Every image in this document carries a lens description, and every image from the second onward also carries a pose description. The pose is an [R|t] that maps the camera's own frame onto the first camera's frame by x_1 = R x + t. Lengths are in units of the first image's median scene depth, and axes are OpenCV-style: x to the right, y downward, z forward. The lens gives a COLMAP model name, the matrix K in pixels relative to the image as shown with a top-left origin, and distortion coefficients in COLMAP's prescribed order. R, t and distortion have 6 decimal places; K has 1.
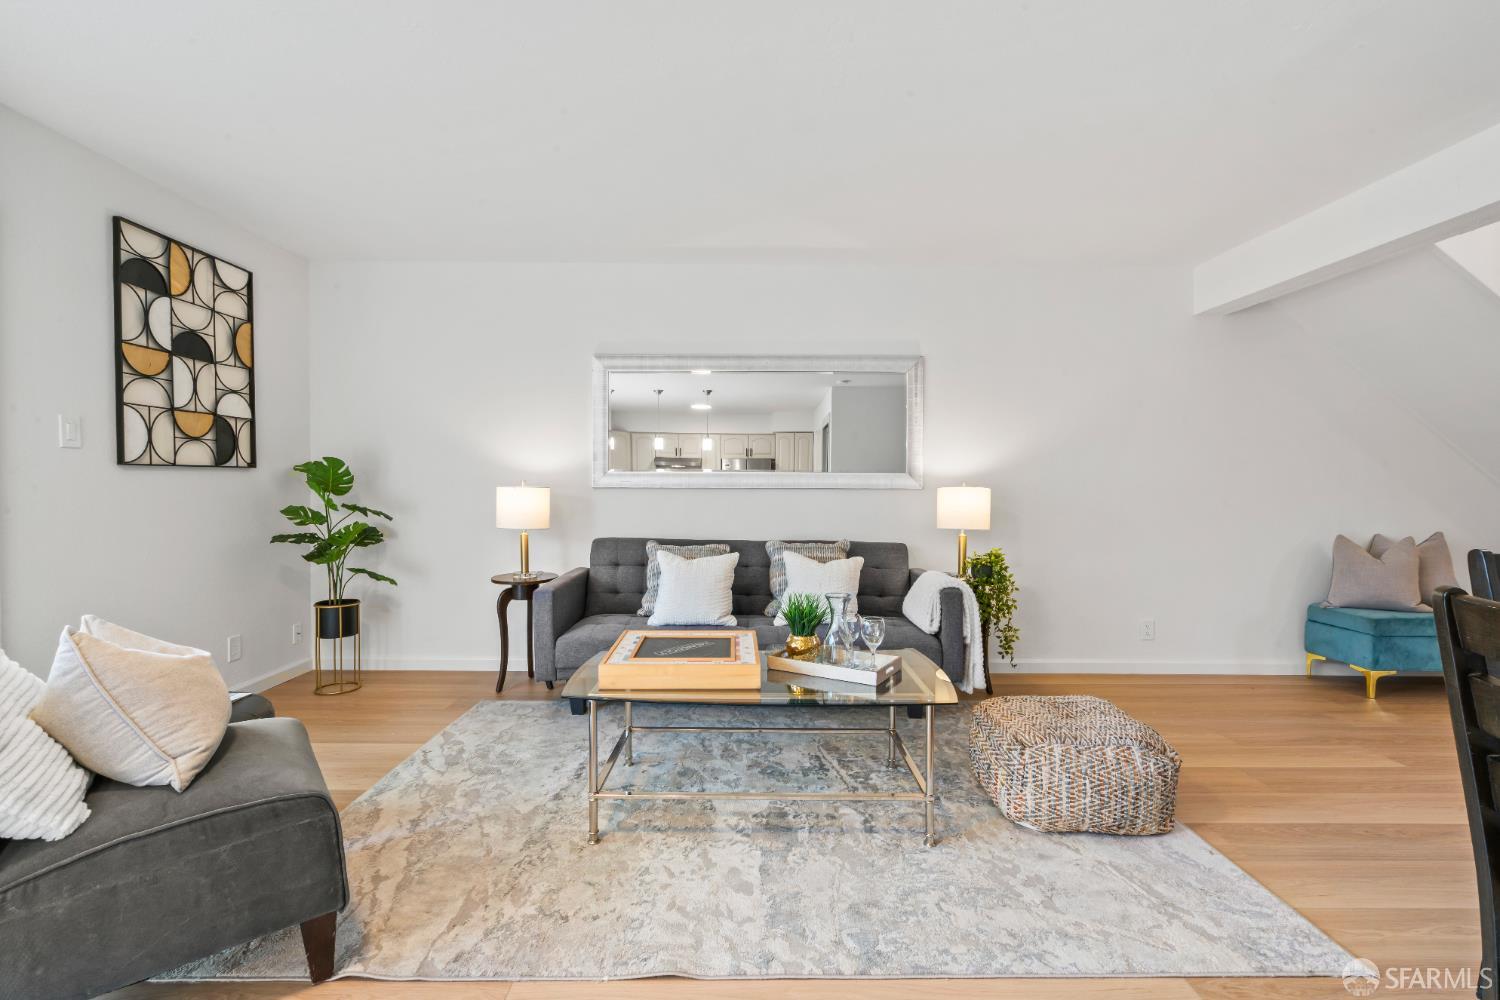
lens RADIAL K [[676.2, 0, 747.3], [0, 676.2, 512.4], [0, 0, 1]] dist [0.001263, 0.000714]
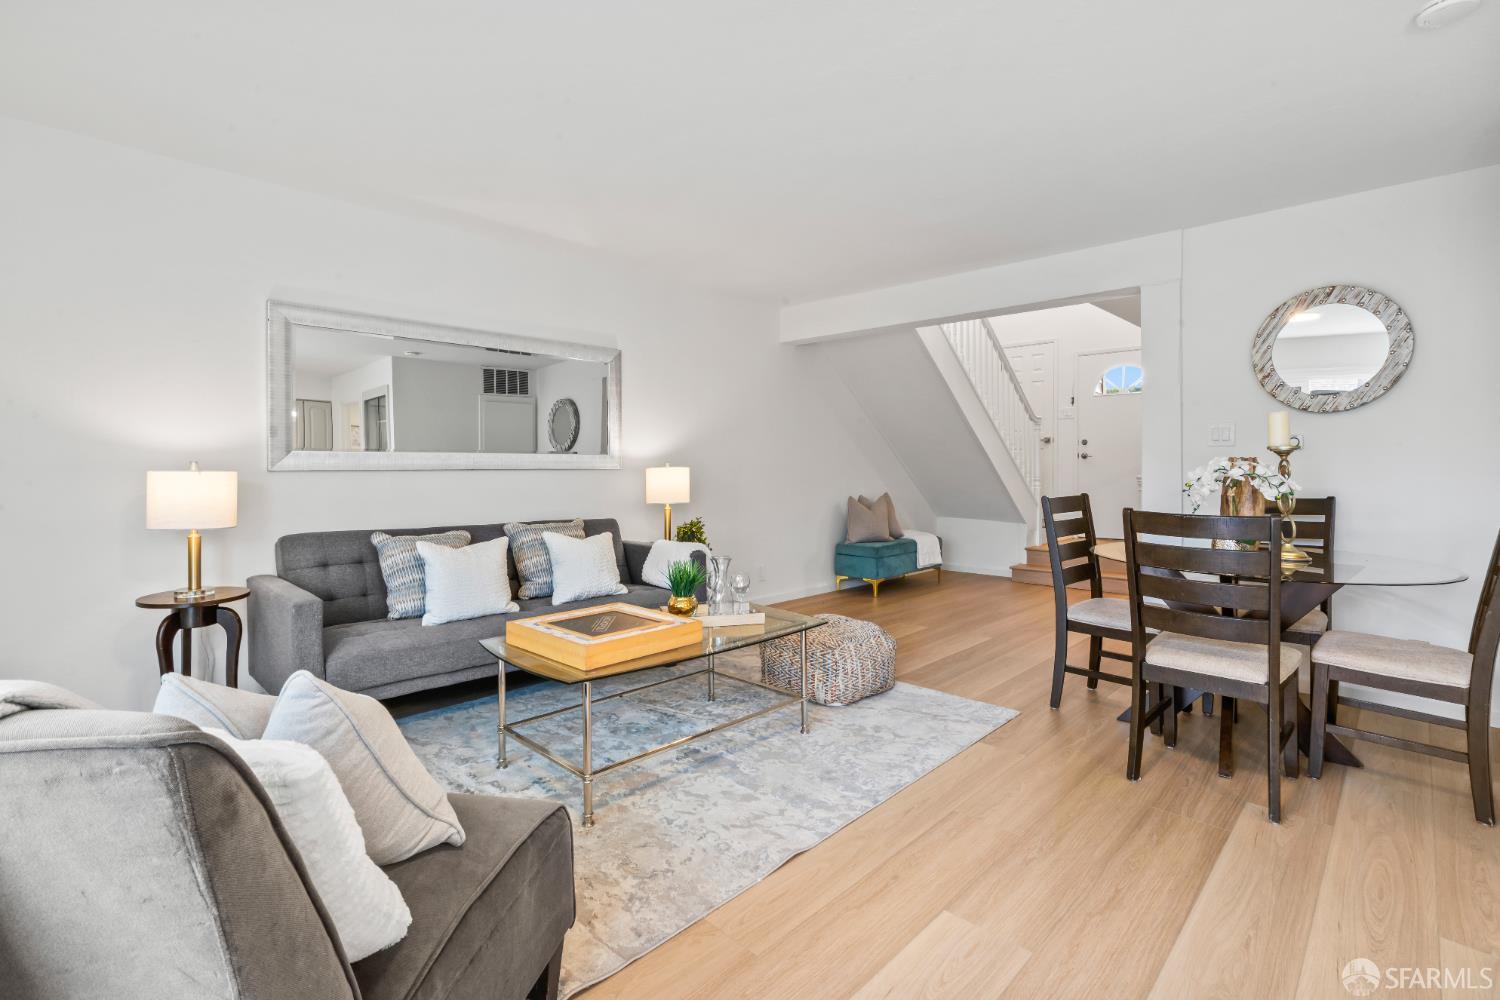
lens RADIAL K [[688.6, 0, 751.9], [0, 688.6, 470.4], [0, 0, 1]] dist [-0.004602, -0.000112]
pose [[0.699998, -0.009284, 0.714084, -0.468172], [0.031127, 0.999362, -0.017520, -0.007326], [-0.713466, 0.034492, 0.699840, 0.056830]]
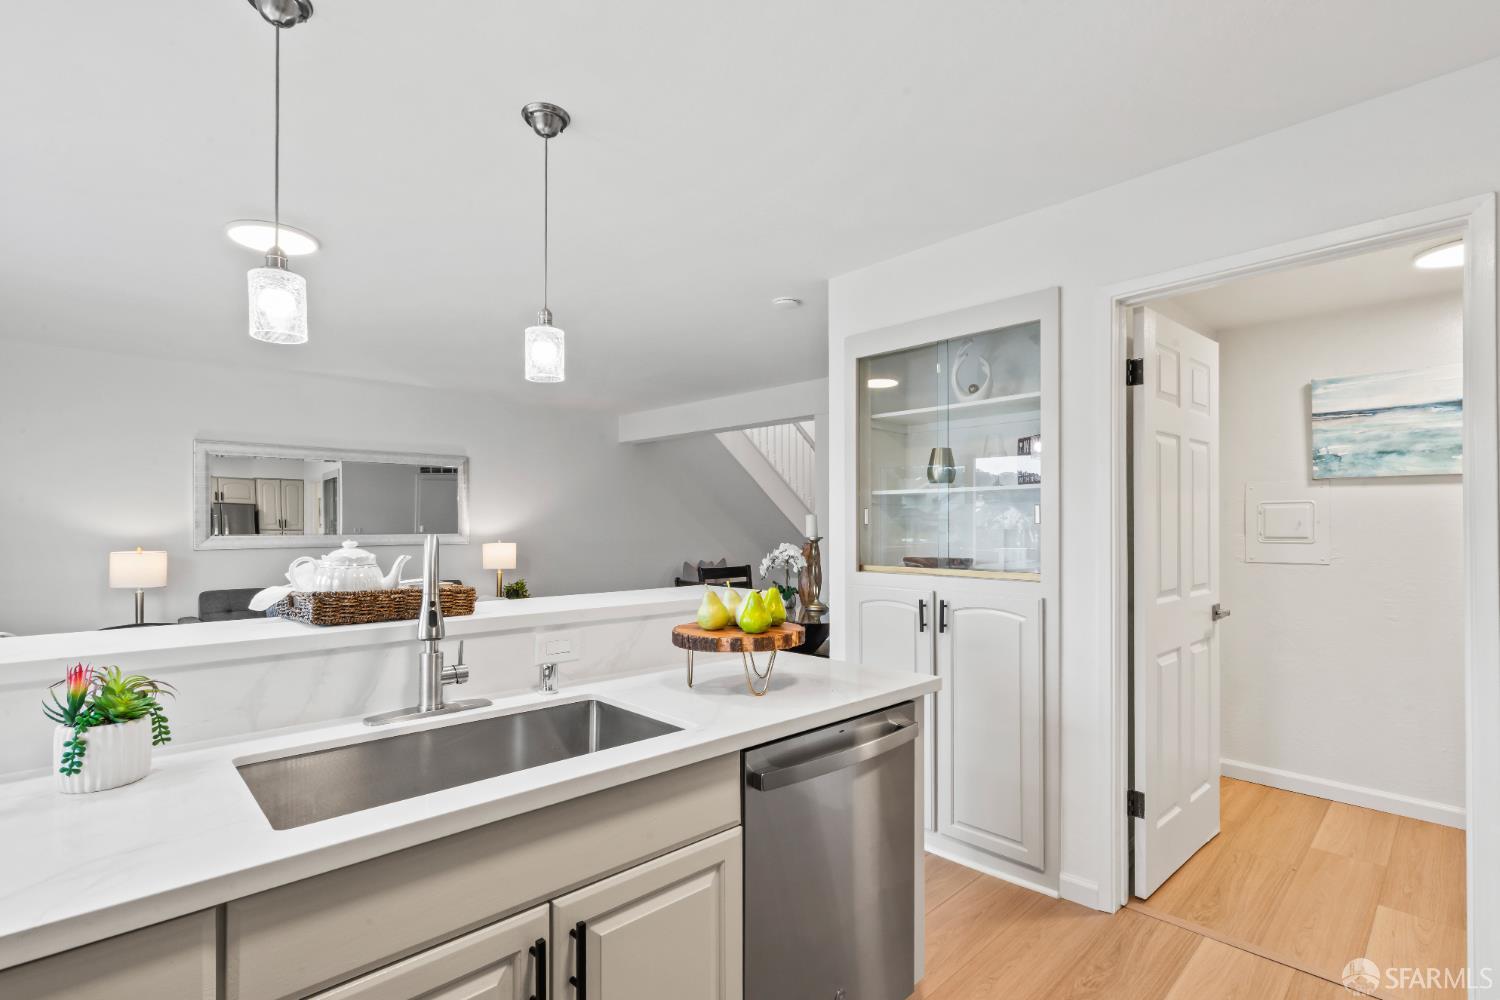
lens RADIAL K [[708.1, 0, 749.0], [0, 708.1, 527.9], [0, 0, 1]] dist [0.028230, 0.000120]
pose [[0.734002, -0.008592, 0.679093, -0.433662], [0.028576, 0.999425, -0.018242, -0.027799], [-0.678546, 0.032796, 0.733825, -0.720134]]
